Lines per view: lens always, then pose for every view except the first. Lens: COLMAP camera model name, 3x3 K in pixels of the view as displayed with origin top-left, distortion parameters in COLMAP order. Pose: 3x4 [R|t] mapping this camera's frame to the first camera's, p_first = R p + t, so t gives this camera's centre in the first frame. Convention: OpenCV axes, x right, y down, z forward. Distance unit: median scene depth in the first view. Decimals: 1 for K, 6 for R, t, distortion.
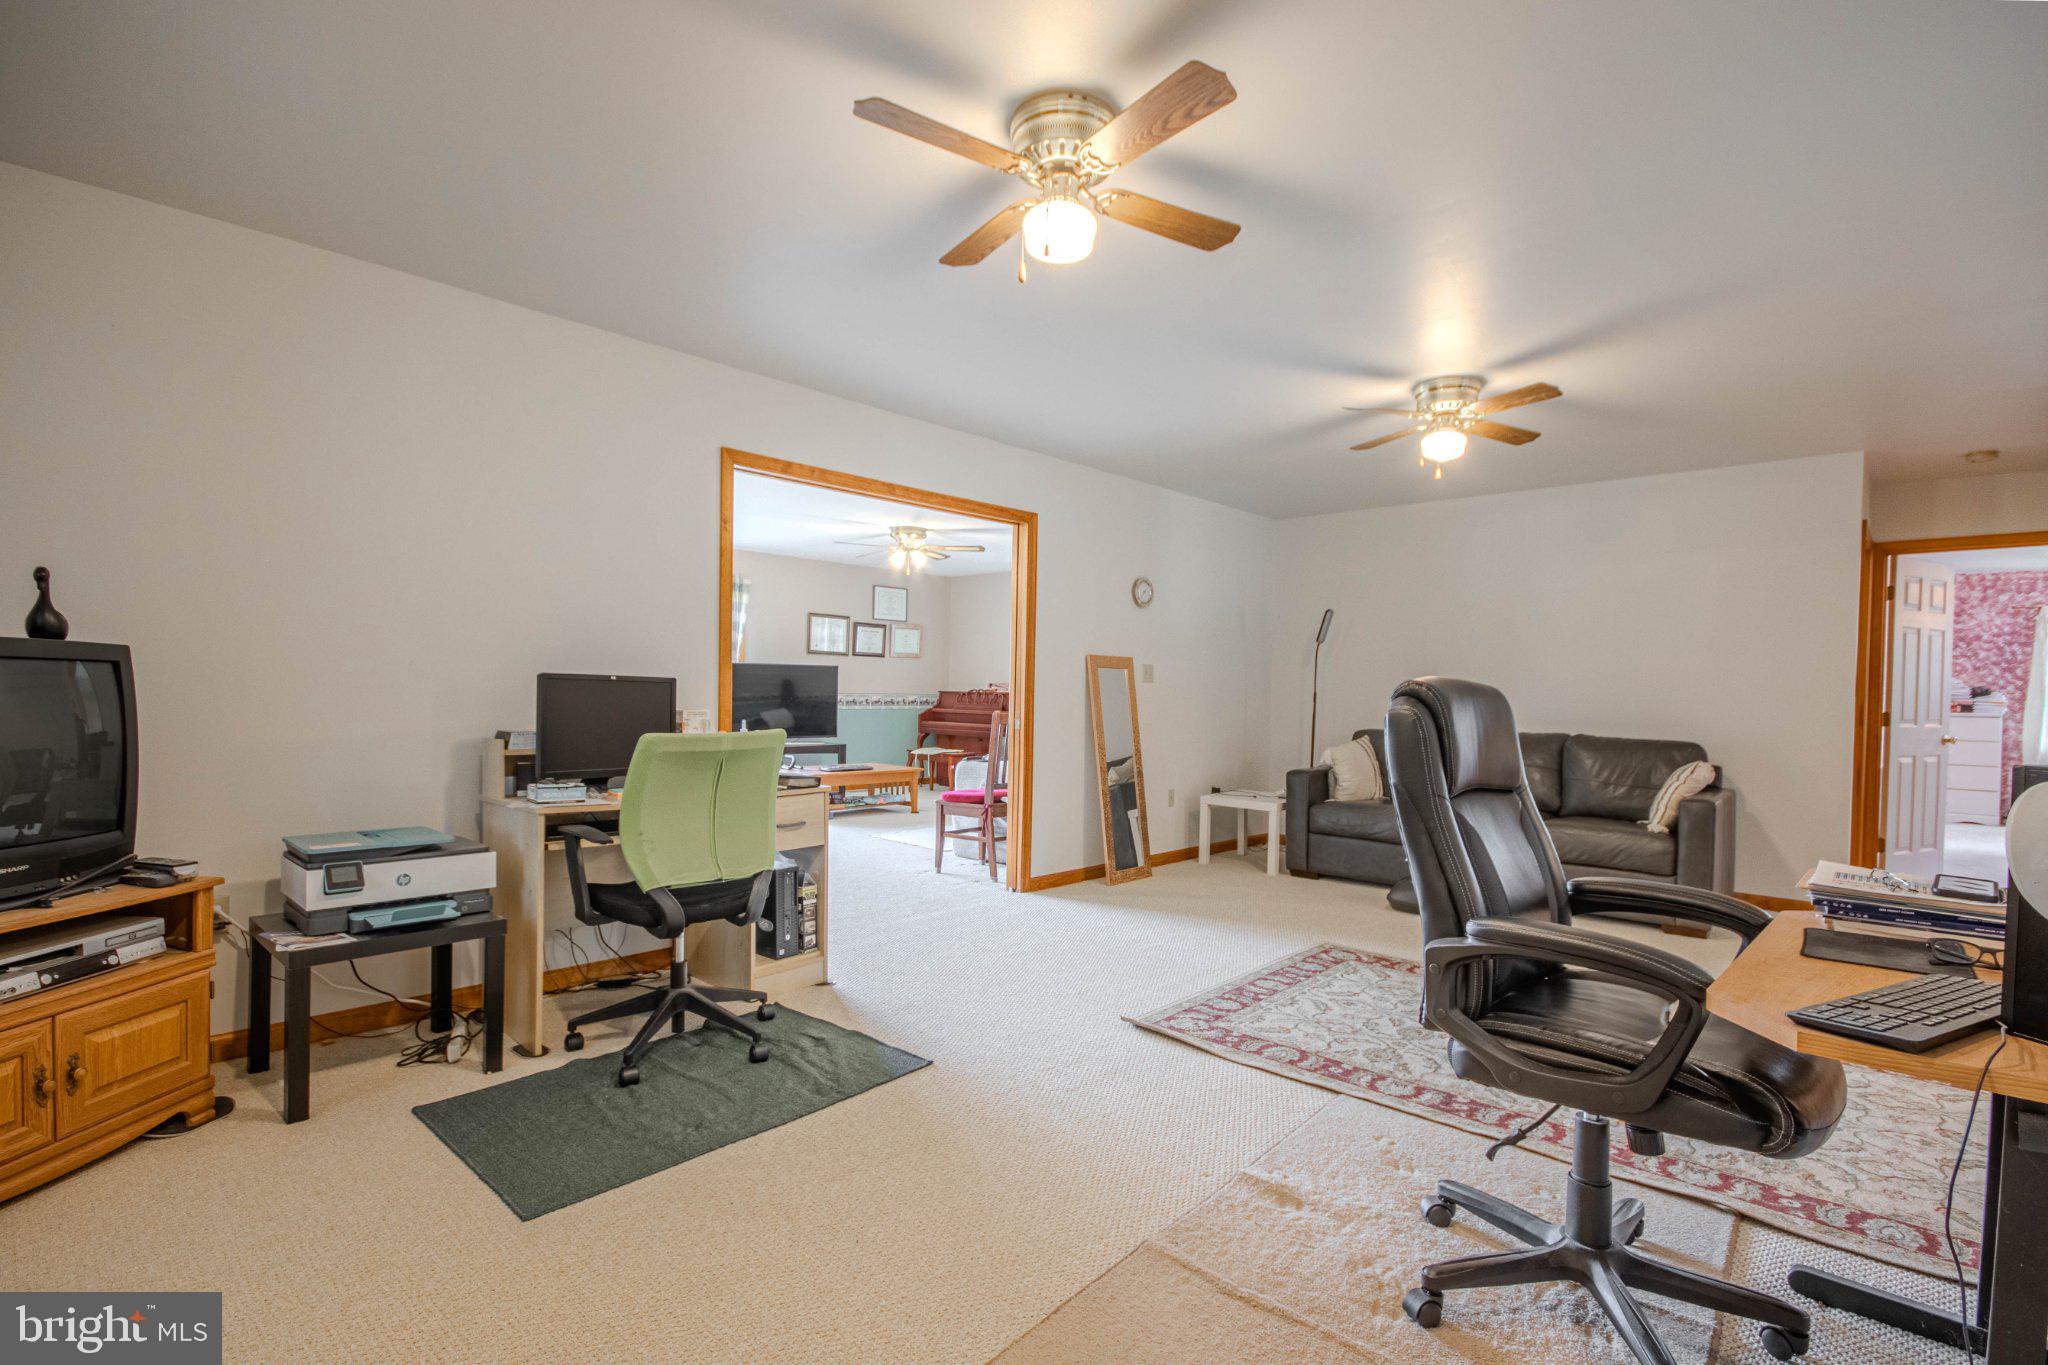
lens RADIAL K [[939.8, 0, 1022.9], [0, 939.8, 713.8], [0, 0, 1]] dist [0.001448, -0.014771]
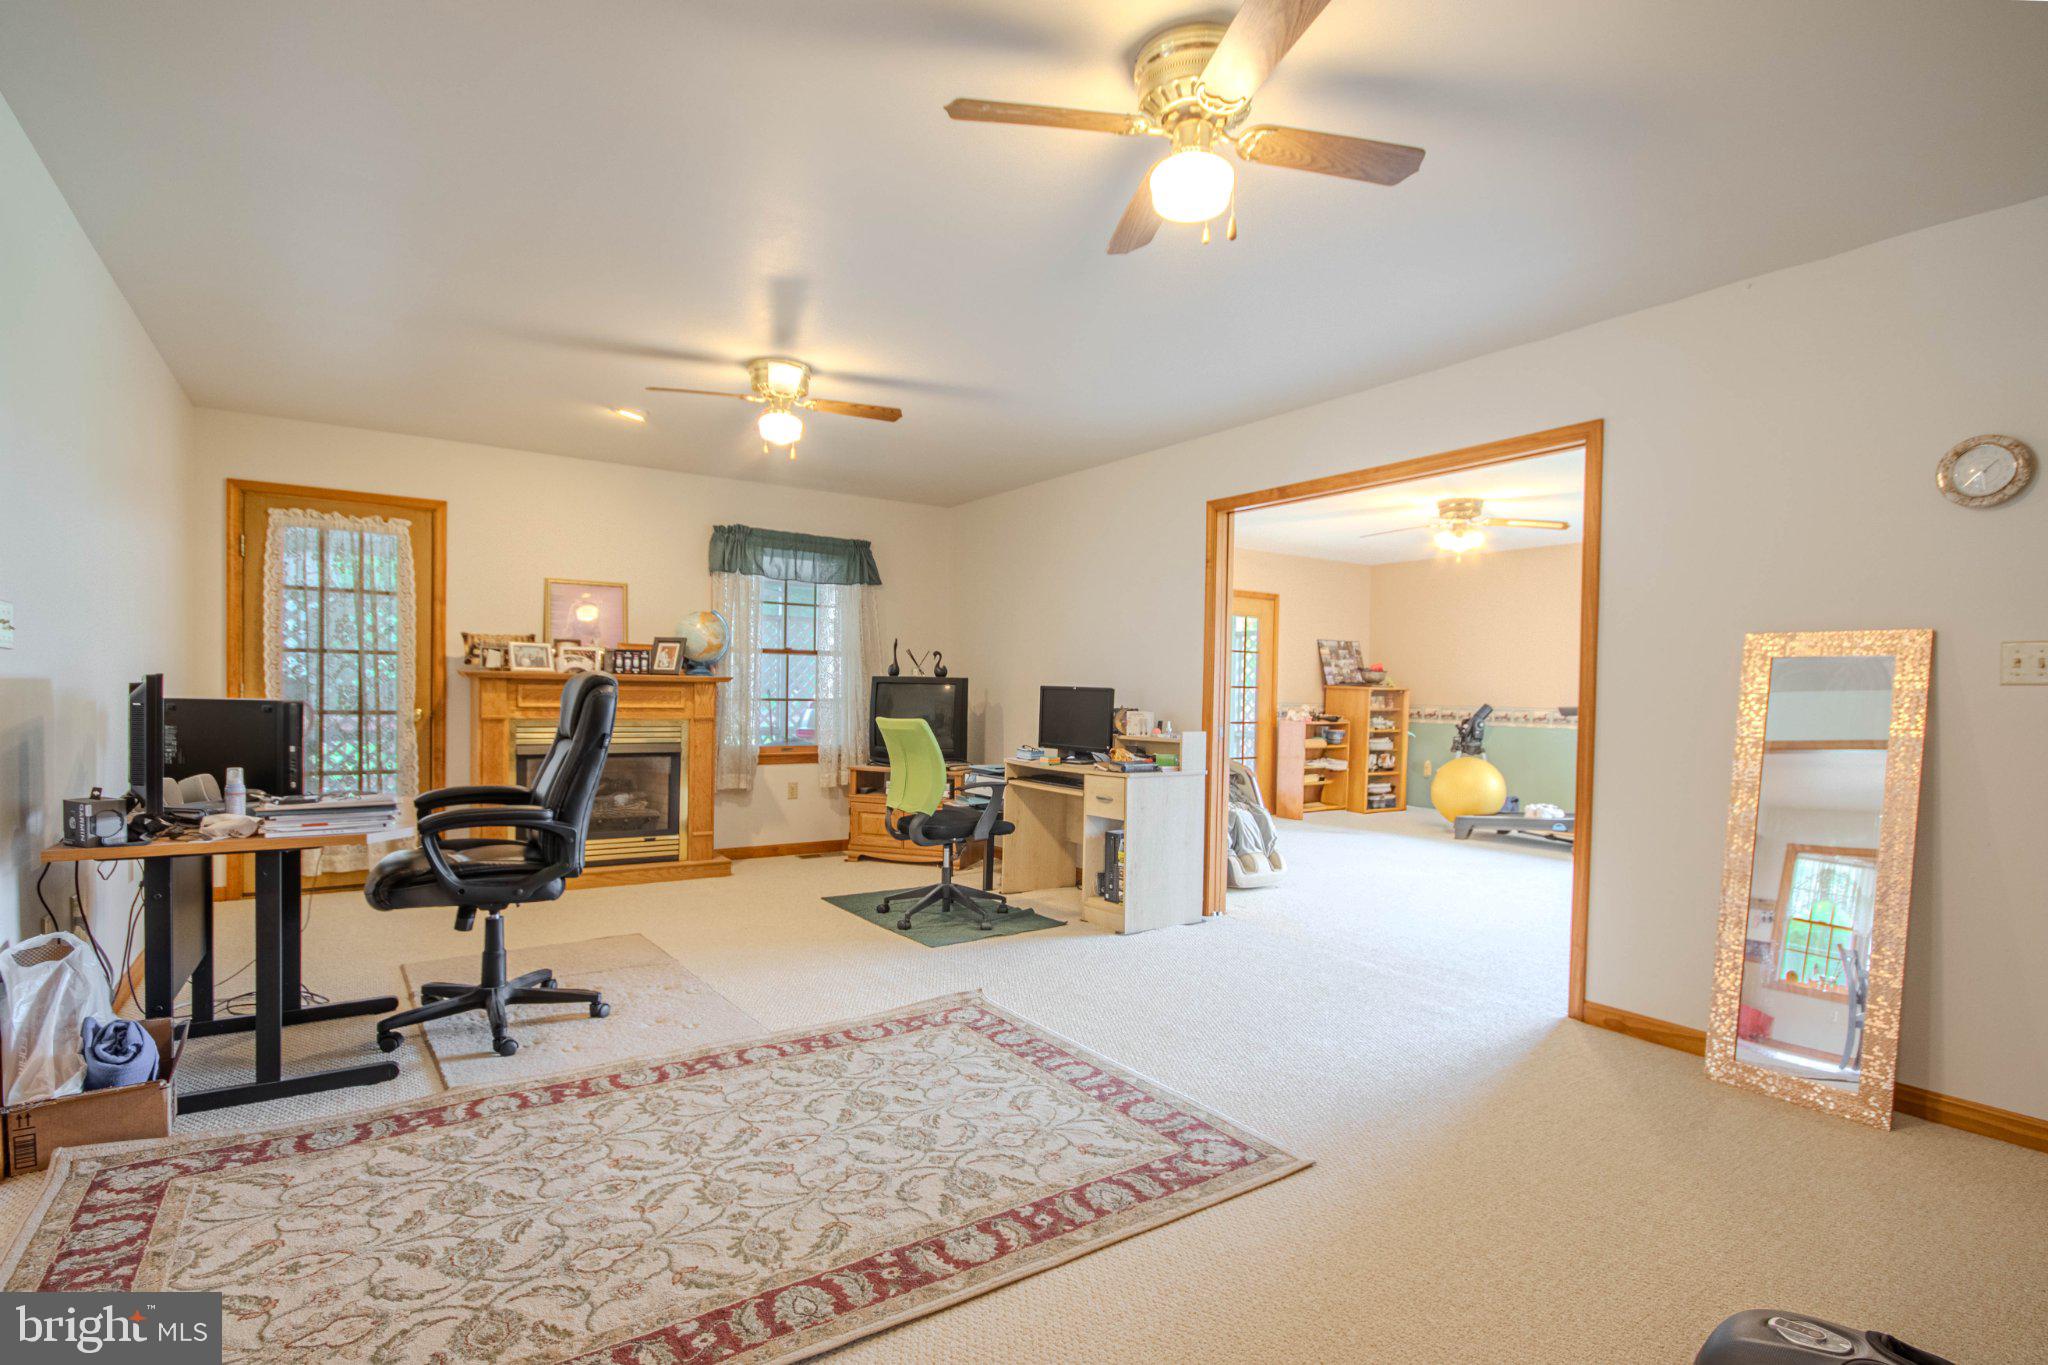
lens RADIAL K [[971.4, 0, 1024.4], [0, 971.4, 708.4], [0, 0, 1]] dist [0.023542, -0.023992]
pose [[-0.200161, 0.000293, -0.979763, 1.035433], [-0.043866, 0.998994, 0.009261, -0.014371], [0.978780, 0.044832, -0.199947, 1.087429]]
